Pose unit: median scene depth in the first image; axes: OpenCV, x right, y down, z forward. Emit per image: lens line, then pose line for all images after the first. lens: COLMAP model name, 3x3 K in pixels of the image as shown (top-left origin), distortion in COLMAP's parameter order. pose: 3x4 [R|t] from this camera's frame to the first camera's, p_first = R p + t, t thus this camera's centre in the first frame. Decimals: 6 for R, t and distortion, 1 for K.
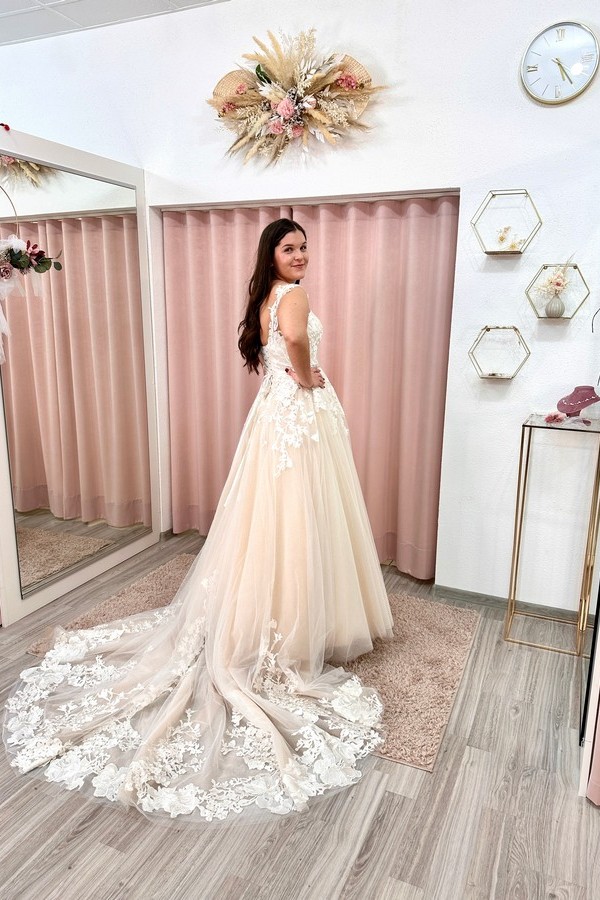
lens RADIAL K [[642.1, 0, 305.0], [0, 642.1, 451.0], [0, 0, 1]] dist [0.043758, -0.041277]
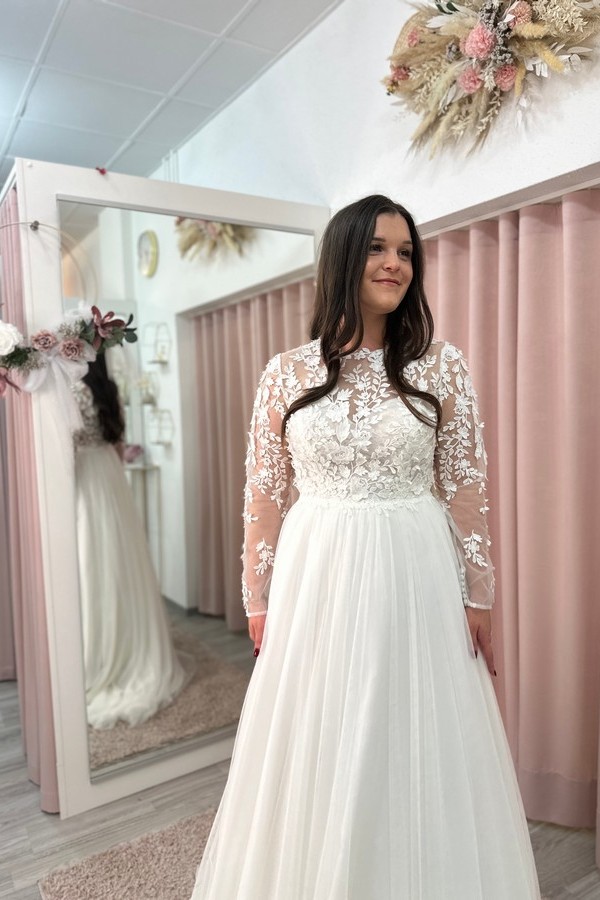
lens RADIAL K [[642.1, 0, 303.2], [0, 642.1, 456.6], [0, 0, 1]] dist [0.043758, -0.041277]
pose [[0.828693, 0.019962, -0.559347, 0.168601], [-0.092211, 0.990577, -0.101262, -0.087024], [0.552055, 0.135493, 0.822725, 0.479065]]
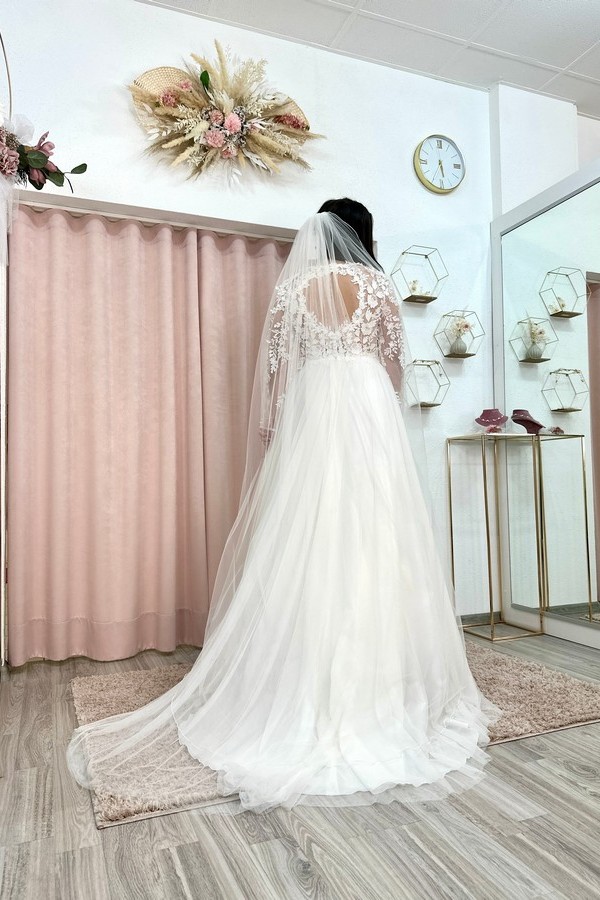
lens RADIAL K [[642.1, 0, 303.7], [0, 642.1, 457.3], [0, 0, 1]] dist [0.043758, -0.041277]
pose [[0.693726, 0.003492, 0.720231, -0.626930], [0.186729, 0.964924, -0.184536, 0.133651], [-0.695612, 0.262506, 0.668741, 0.416141]]
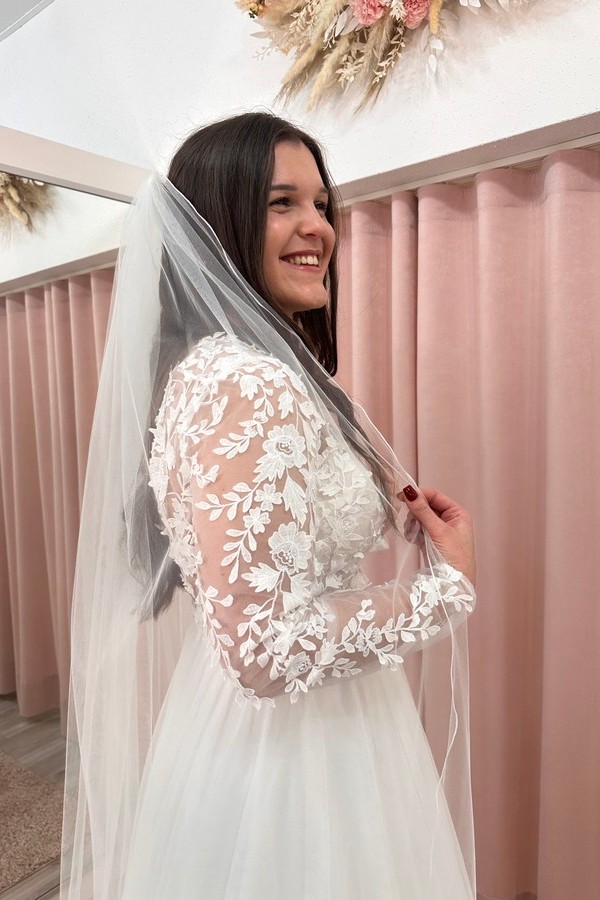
lens RADIAL K [[642.1, 0, 304.1], [0, 642.1, 424.2], [0, 0, 1]] dist [0.043758, -0.041277]
pose [[0.959837, -0.014869, -0.280164, 0.033812], [-0.035048, 0.984417, -0.172319, -0.144215], [0.278360, 0.175218, 0.944359, 0.625312]]
